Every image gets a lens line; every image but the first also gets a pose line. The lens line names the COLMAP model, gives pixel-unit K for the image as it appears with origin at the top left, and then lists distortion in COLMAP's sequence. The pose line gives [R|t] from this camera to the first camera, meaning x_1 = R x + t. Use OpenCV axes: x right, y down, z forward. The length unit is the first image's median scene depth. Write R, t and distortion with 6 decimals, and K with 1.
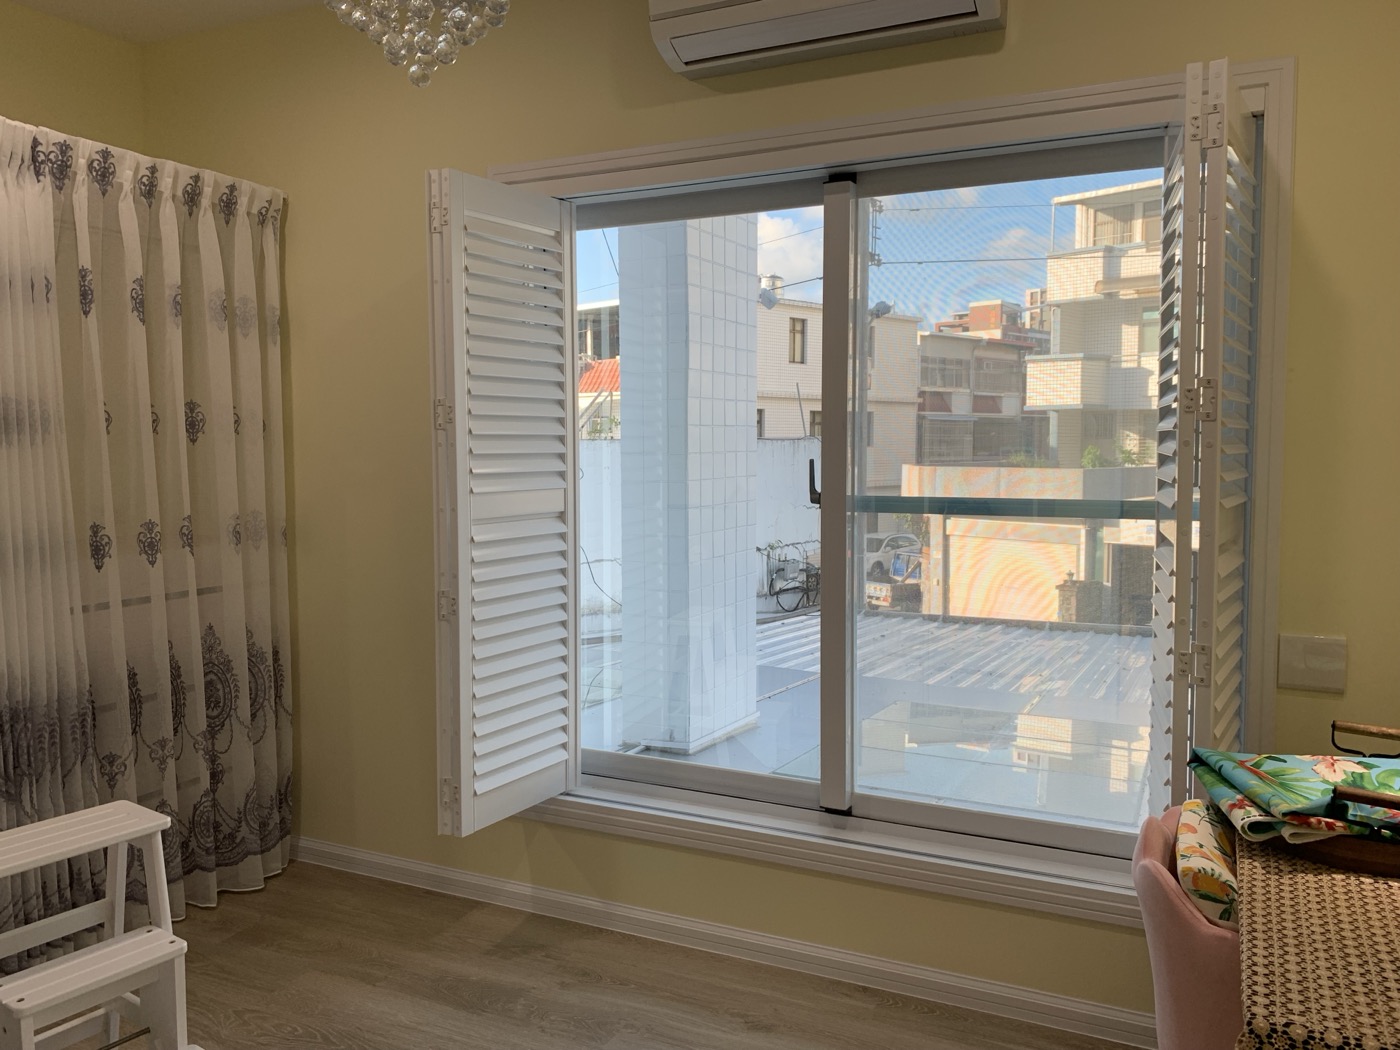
lens RADIAL K [[1079.0, 0, 702.1], [0, 1079.0, 512.6], [0, 0, 1]] dist [0.030152, -0.018927]
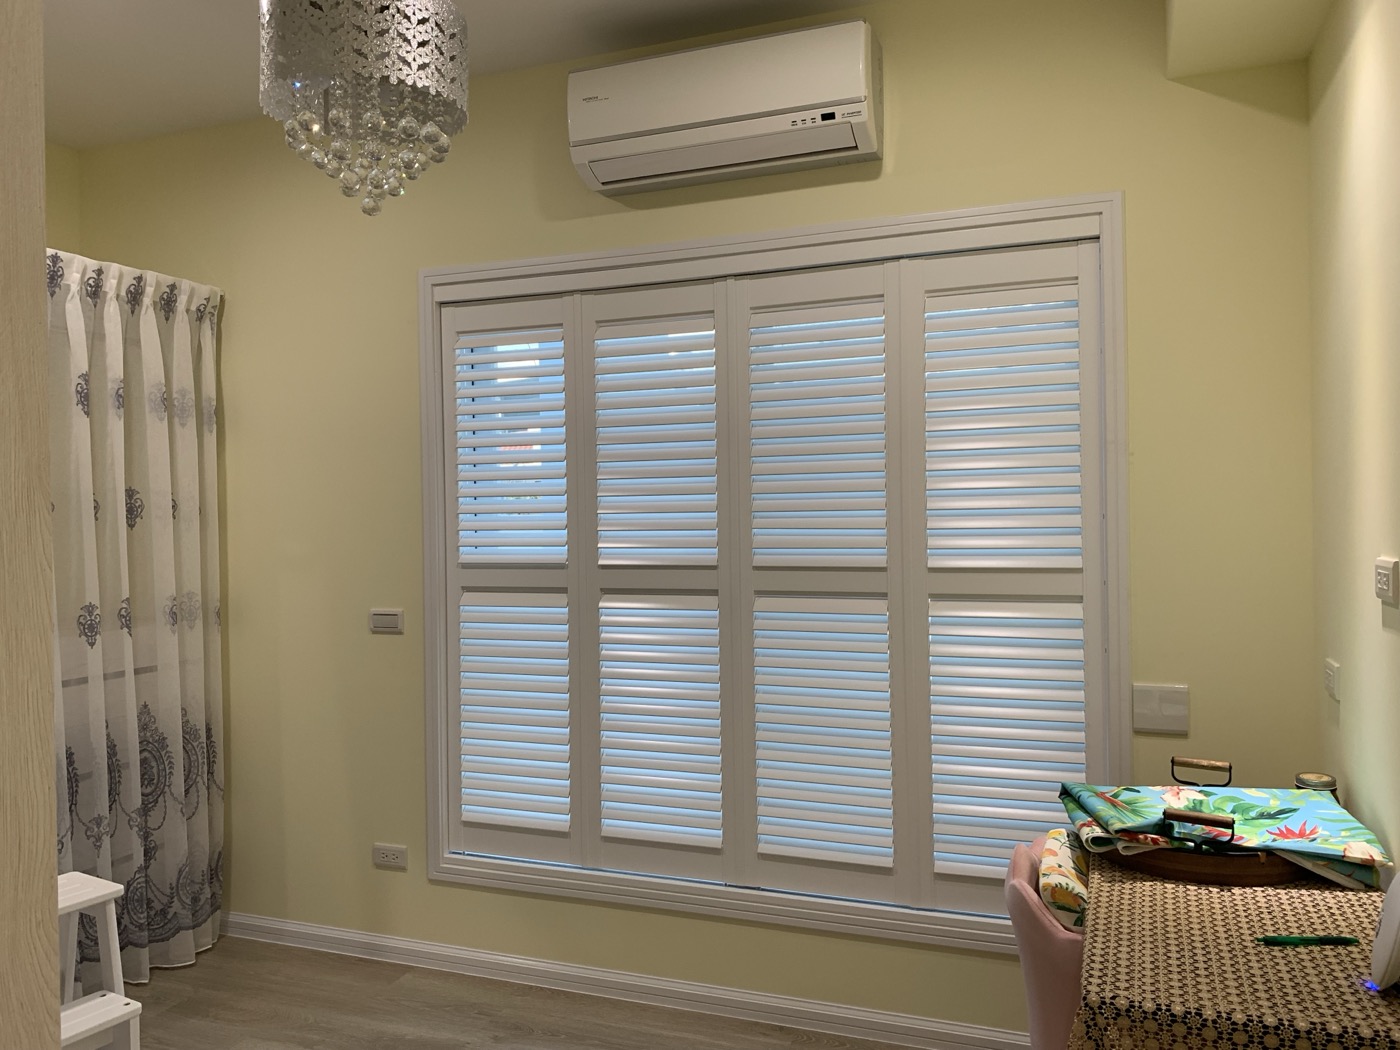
lens RADIAL K [[1079.0, 0, 695.6], [0, 1079.0, 517.8], [0, 0, 1]] dist [0.030152, -0.018927]
pose [[0.997044, -0.013475, 0.075636, -0.007273], [0.017971, 0.998091, -0.059086, -0.002538], [-0.074696, 0.060271, 0.995383, -0.080326]]
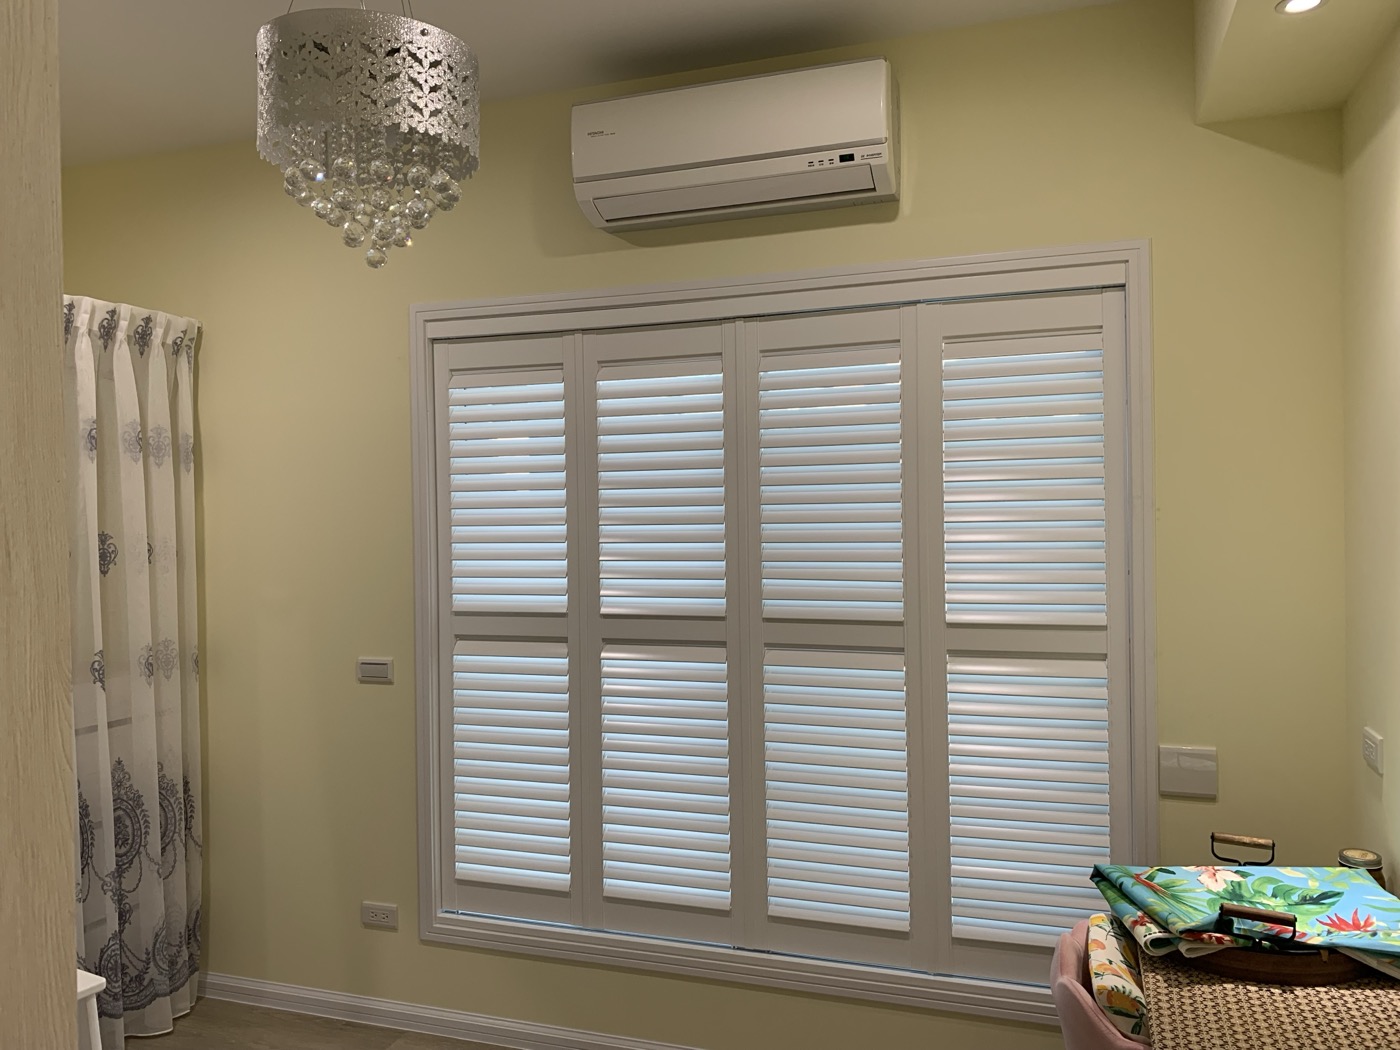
lens RADIAL K [[1079.0, 0, 696.8], [0, 1079.0, 519.7], [0, 0, 1]] dist [0.030152, -0.018927]
pose [[0.993725, -0.014084, 0.110958, -0.041867], [0.020330, 0.998259, -0.055365, -0.048680], [-0.109985, 0.057273, 0.992282, -0.045058]]
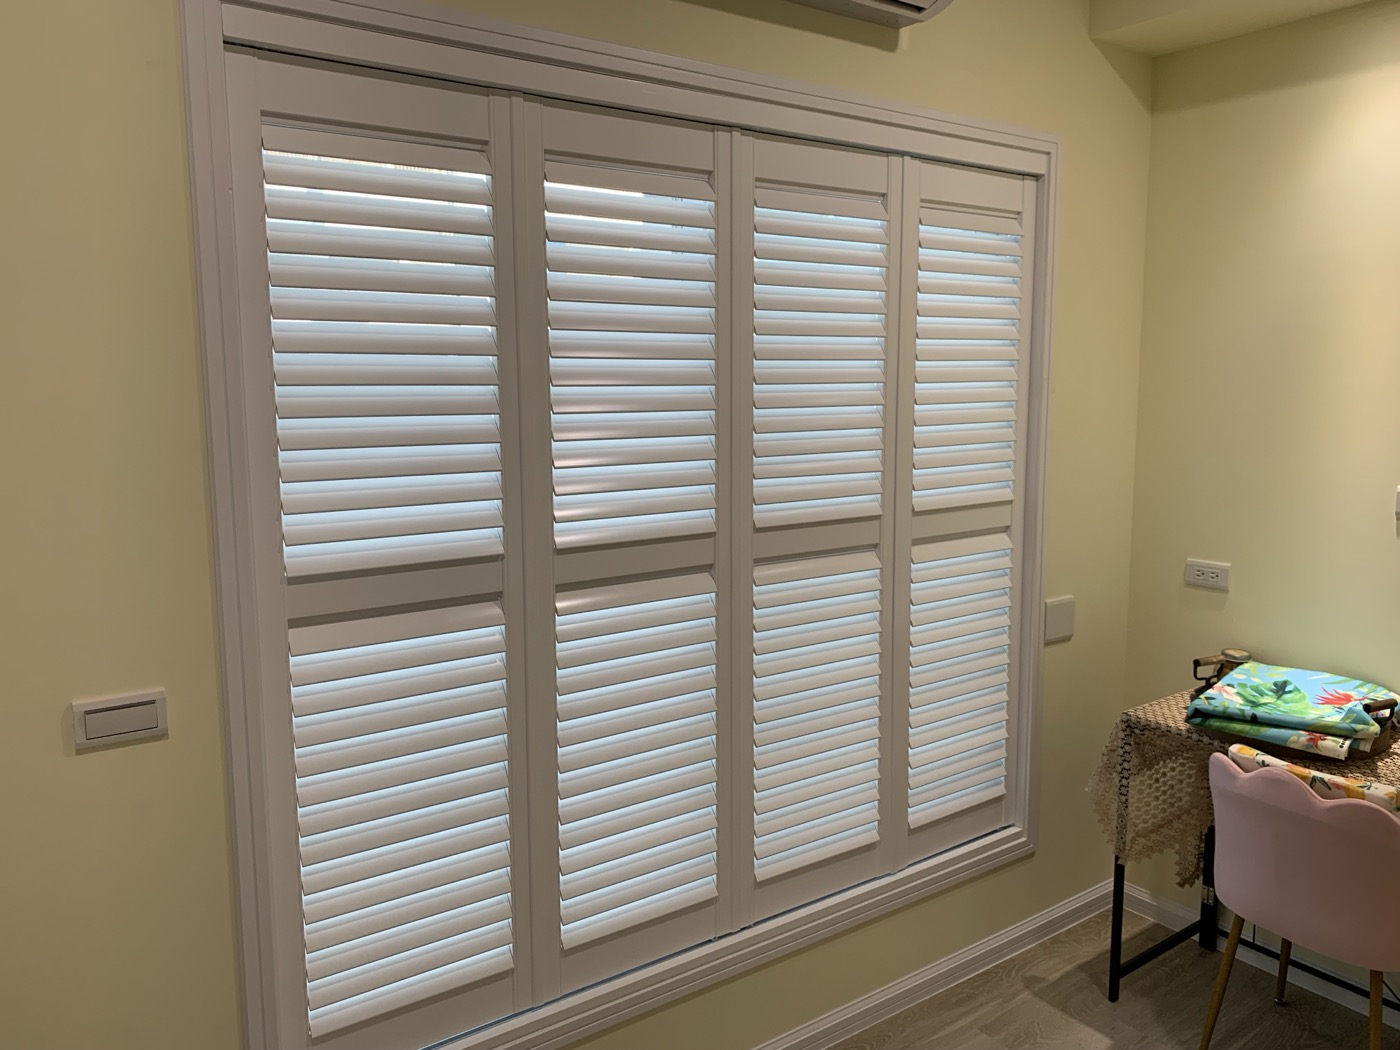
lens RADIAL K [[1079.0, 0, 706.5], [0, 1079.0, 526.4], [0, 0, 1]] dist [0.030152, -0.018927]
pose [[0.474336, -0.119285, 0.872225, -0.531530], [0.062083, 0.992843, 0.102019, -0.091915], [-0.878152, 0.005759, 0.478347, 0.539808]]
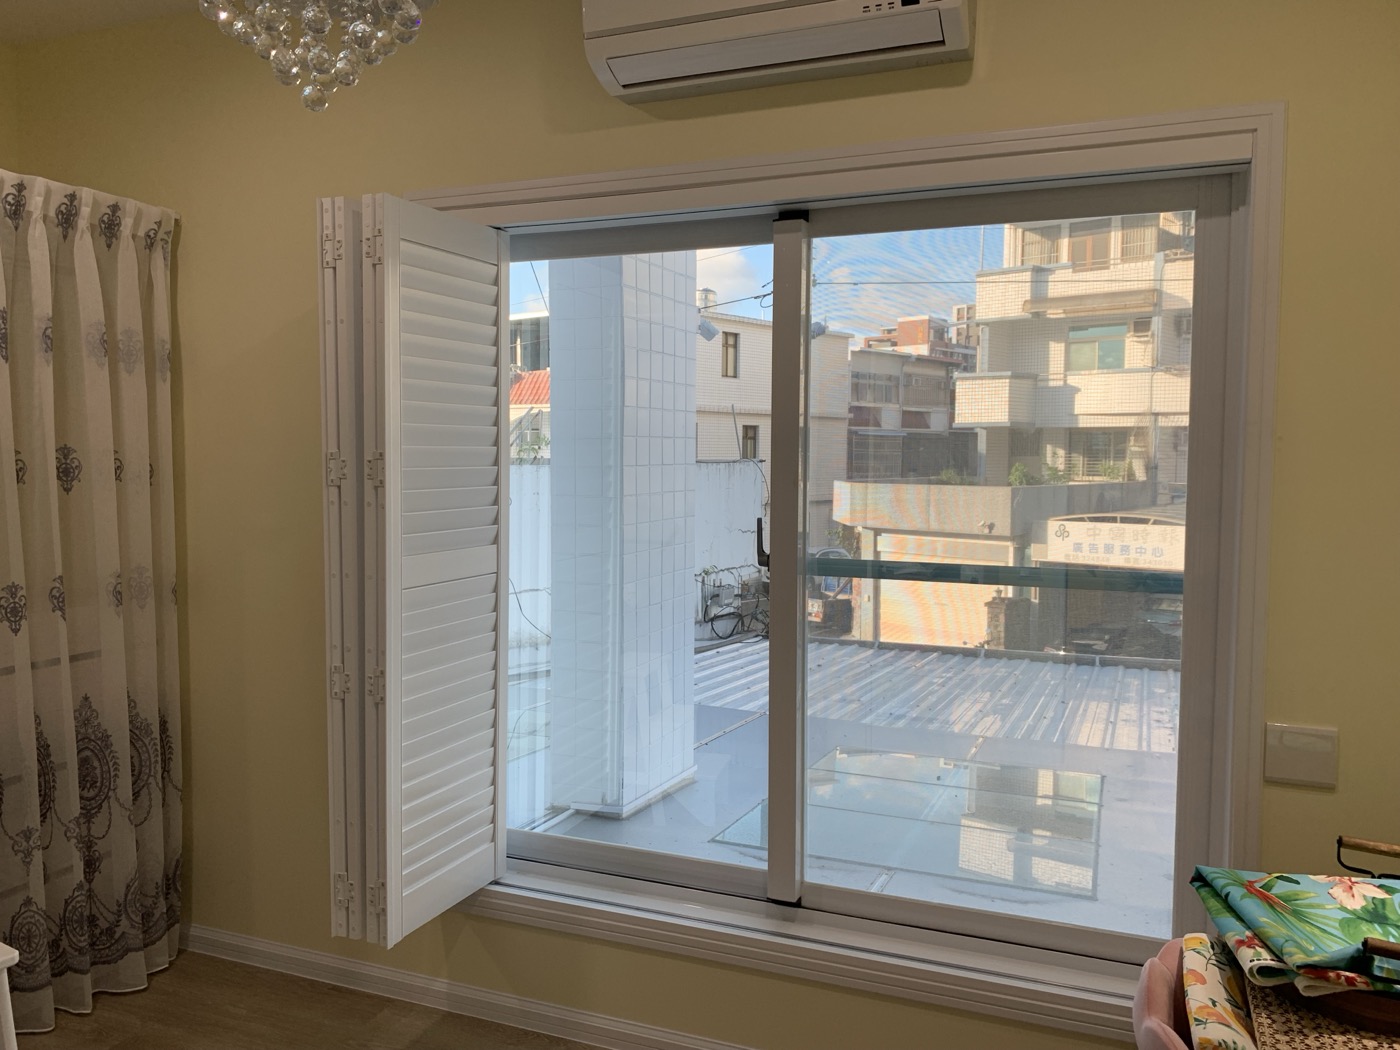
lens RADIAL K [[1079.0, 0, 700.3], [0, 1079.0, 517.8], [0, 0, 1]] dist [0.030152, -0.018927]
pose [[0.998057, 0.003602, 0.062203, -0.005278], [-0.003316, 0.999983, -0.004702, -0.041003], [-0.062219, 0.004486, 0.998052, 0.076148]]
